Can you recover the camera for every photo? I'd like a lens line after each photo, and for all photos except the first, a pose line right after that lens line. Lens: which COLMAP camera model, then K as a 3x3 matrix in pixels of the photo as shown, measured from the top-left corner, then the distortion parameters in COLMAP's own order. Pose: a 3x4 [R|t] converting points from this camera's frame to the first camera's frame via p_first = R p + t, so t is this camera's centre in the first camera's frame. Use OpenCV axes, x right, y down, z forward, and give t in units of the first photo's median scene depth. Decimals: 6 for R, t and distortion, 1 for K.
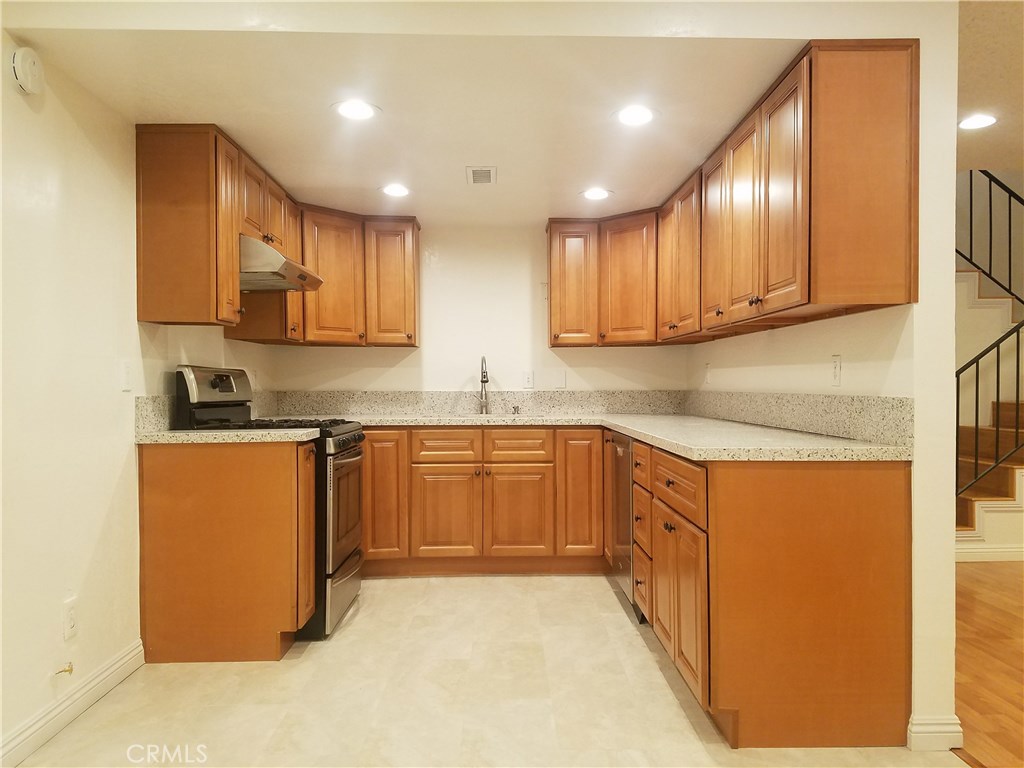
lens RADIAL K [[780.9, 0, 516.1], [0, 780.9, 390.9], [0, 0, 1]] dist [0.210386, -0.341658]
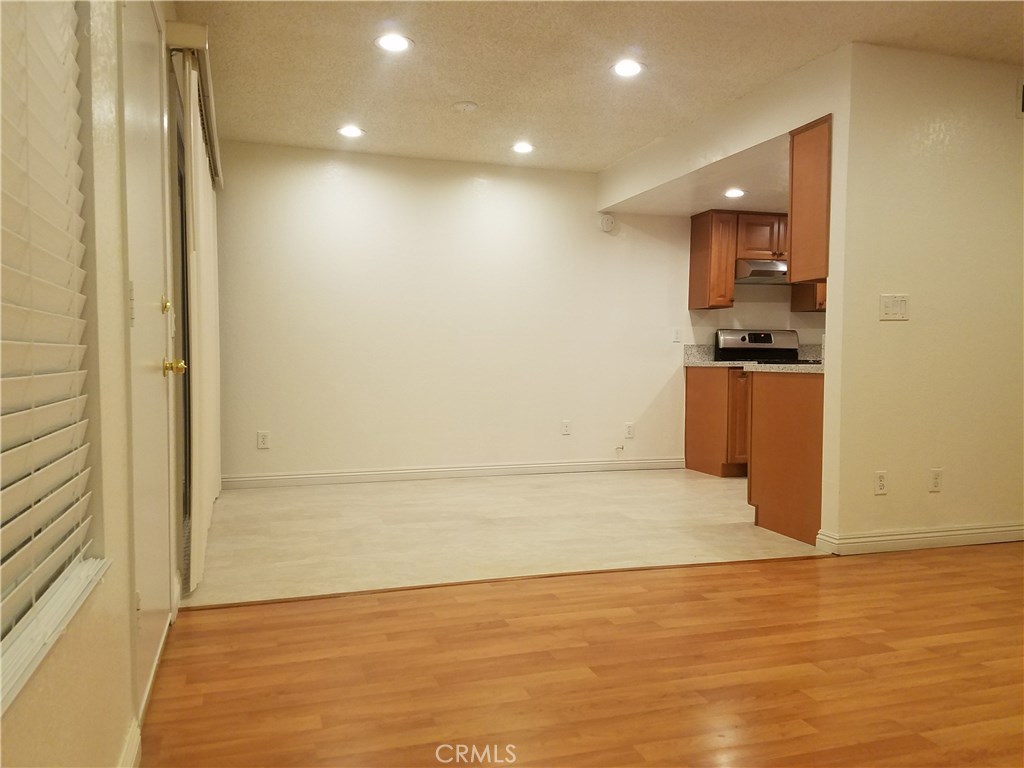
lens RADIAL K [[780.9, 0, 516.1], [0, 780.9, 390.9], [0, 0, 1]] dist [0.210386, -0.341658]
pose [[0.299962, 0.046116, -0.952836, 1.864072], [-0.010275, 0.998929, 0.045112, 0.053595], [0.953896, -0.003741, 0.300114, -0.088272]]
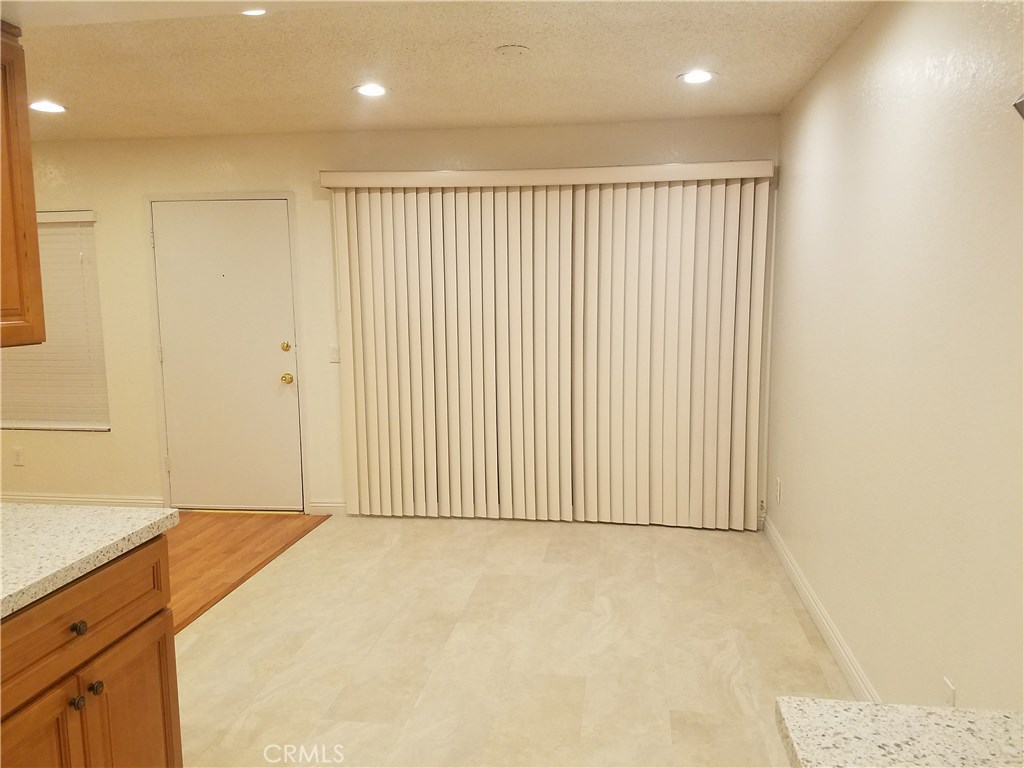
lens RADIAL K [[780.9, 0, 516.1], [0, 780.9, 390.9], [0, 0, 1]] dist [0.210386, -0.341658]
pose [[-0.988679, -0.013090, 0.149477, -0.260939], [0.007498, 0.990633, 0.136348, -0.176496], [-0.149861, 0.135926, -0.979319, 1.772472]]
